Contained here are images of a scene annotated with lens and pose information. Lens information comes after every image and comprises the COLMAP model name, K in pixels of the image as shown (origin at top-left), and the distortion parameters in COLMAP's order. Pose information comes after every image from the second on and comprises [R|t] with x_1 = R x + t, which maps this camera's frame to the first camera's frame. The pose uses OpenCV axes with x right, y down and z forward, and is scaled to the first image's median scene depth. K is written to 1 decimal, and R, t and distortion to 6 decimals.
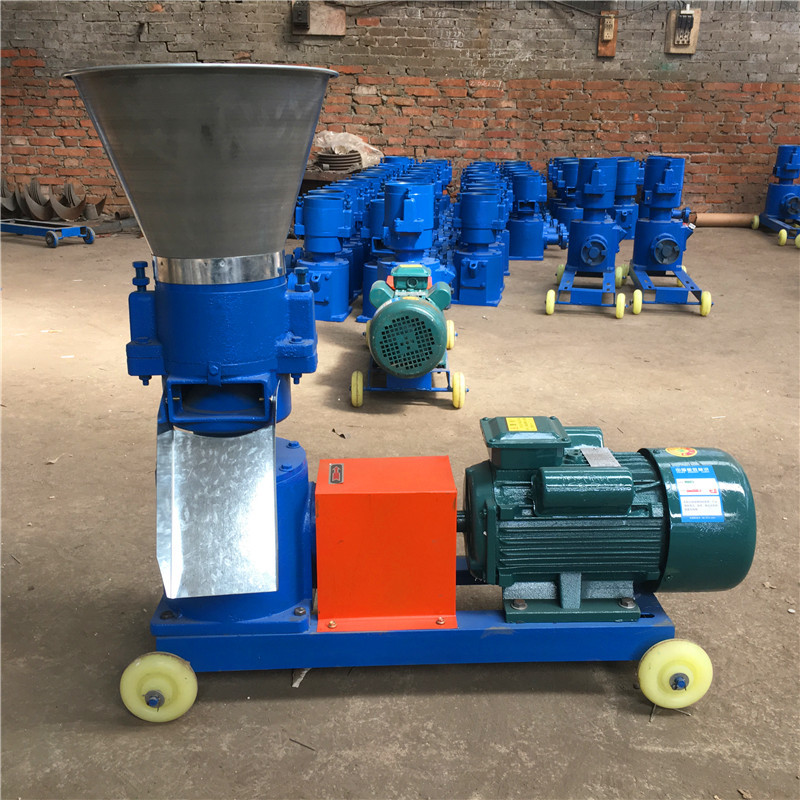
lens RADIAL K [[911.3, 0, 402.9], [0, 911.3, 405.6], [0, 0, 1]] dist [0.094377, -0.123916]
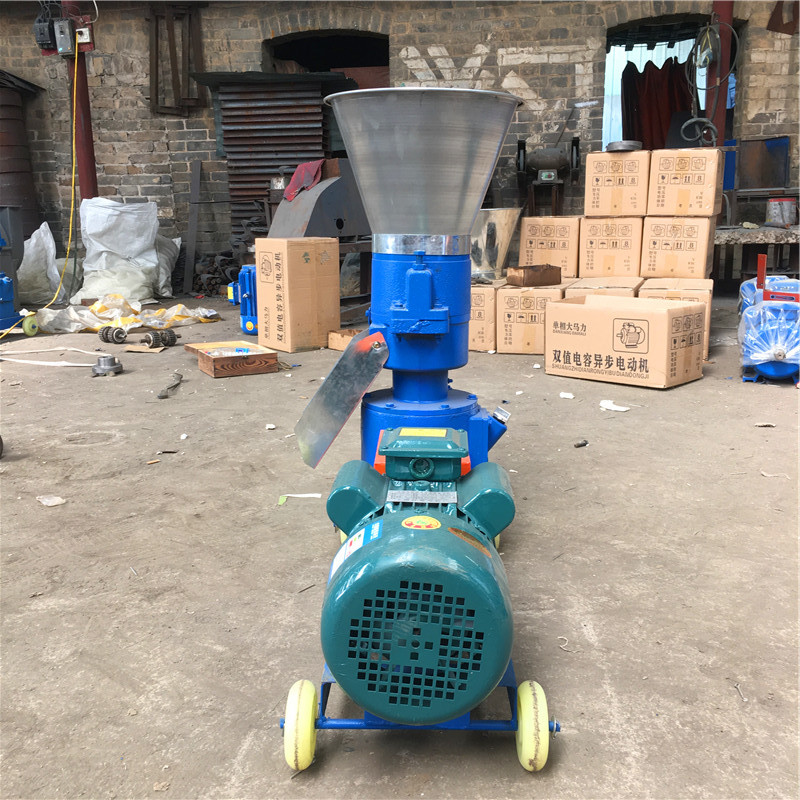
lens RADIAL K [[911.3, 0, 402.9], [0, 911.3, 405.6], [0, 0, 1]] dist [0.094377, -0.123916]
pose [[-0.065259, 0.221202, -0.973042, 0.977748], [-0.290838, 0.928568, 0.230598, -0.202399], [0.954544, 0.298046, 0.003737, 0.904761]]
